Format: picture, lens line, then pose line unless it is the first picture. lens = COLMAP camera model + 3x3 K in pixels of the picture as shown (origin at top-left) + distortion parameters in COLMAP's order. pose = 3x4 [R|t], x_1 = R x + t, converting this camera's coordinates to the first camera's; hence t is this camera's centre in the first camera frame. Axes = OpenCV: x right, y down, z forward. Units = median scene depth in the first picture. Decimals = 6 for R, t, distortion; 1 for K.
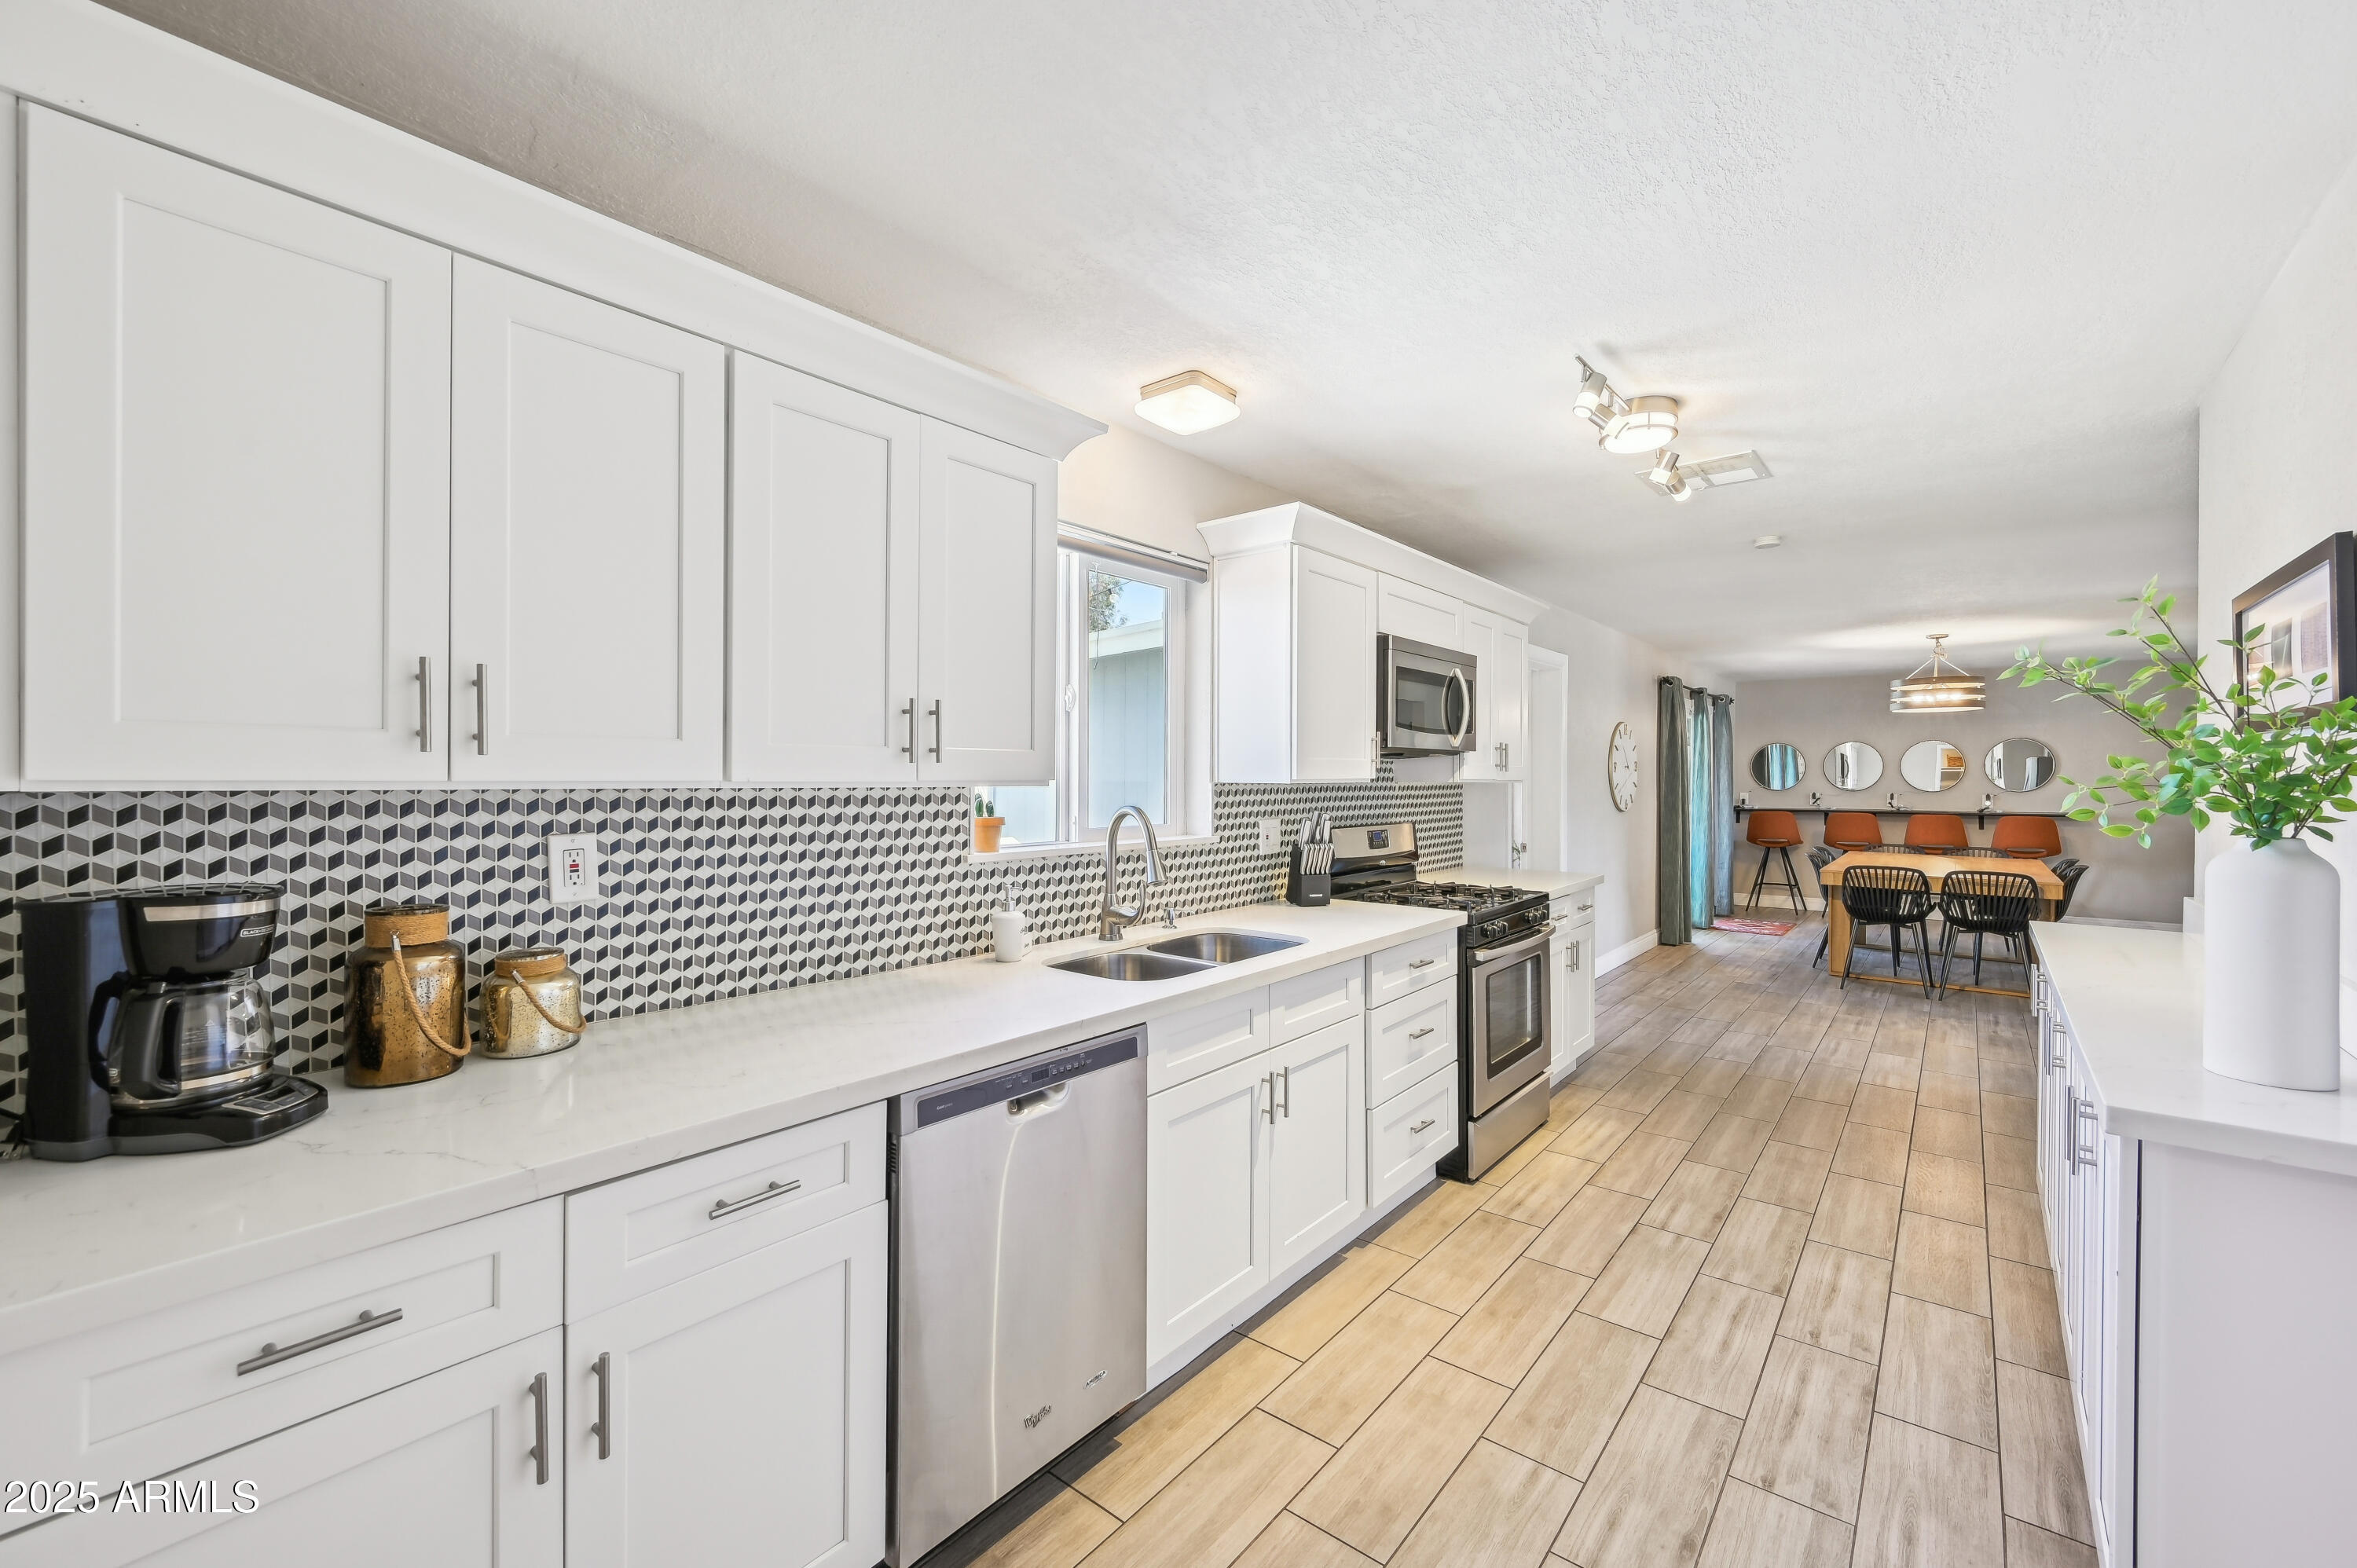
lens RADIAL K [[942.7, 0, 1185.5], [0, 942.7, 781.3], [0, 0, 1]] dist [0.000720, -0.000039]
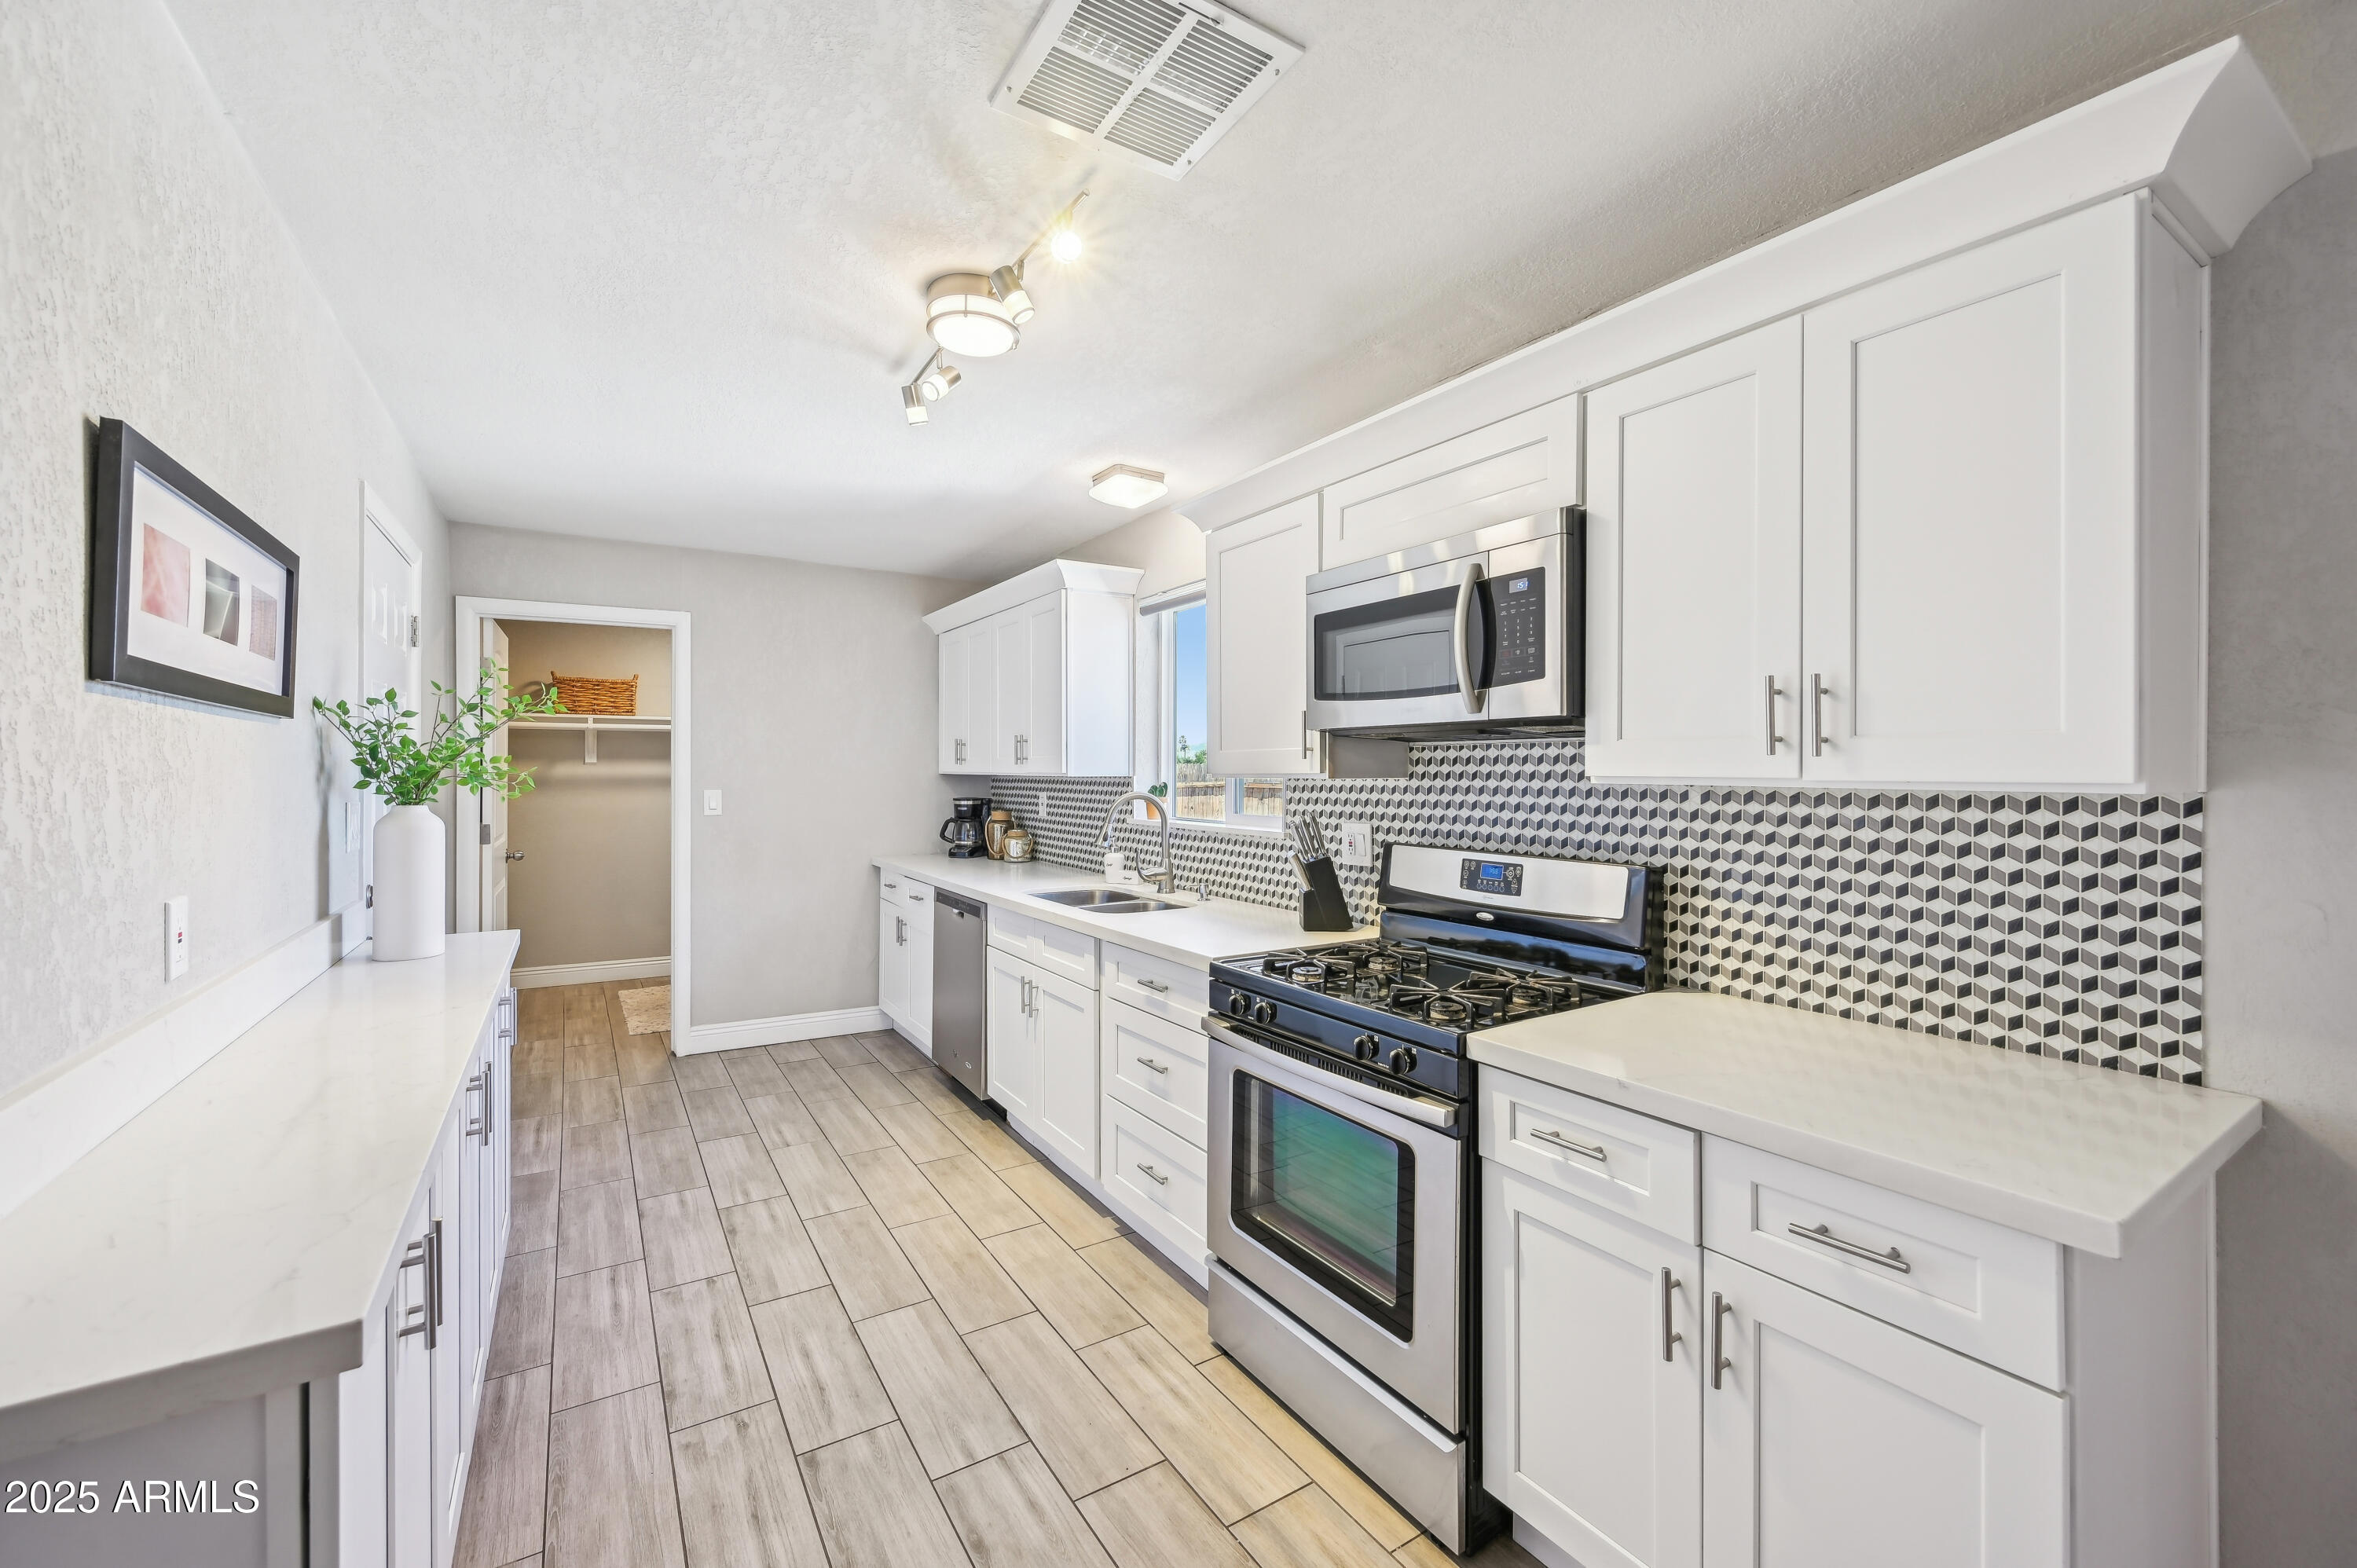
lens RADIAL K [[942.7, 0, 1182.4], [0, 942.7, 771.1], [0, 0, 1]] dist [0.000720, -0.000039]
pose [[-0.305843, -0.001171, -0.952081, 1.222700], [-0.005669, 0.999984, 0.000592, -0.006110], [0.952065, 0.005578, -0.305845, 1.473927]]
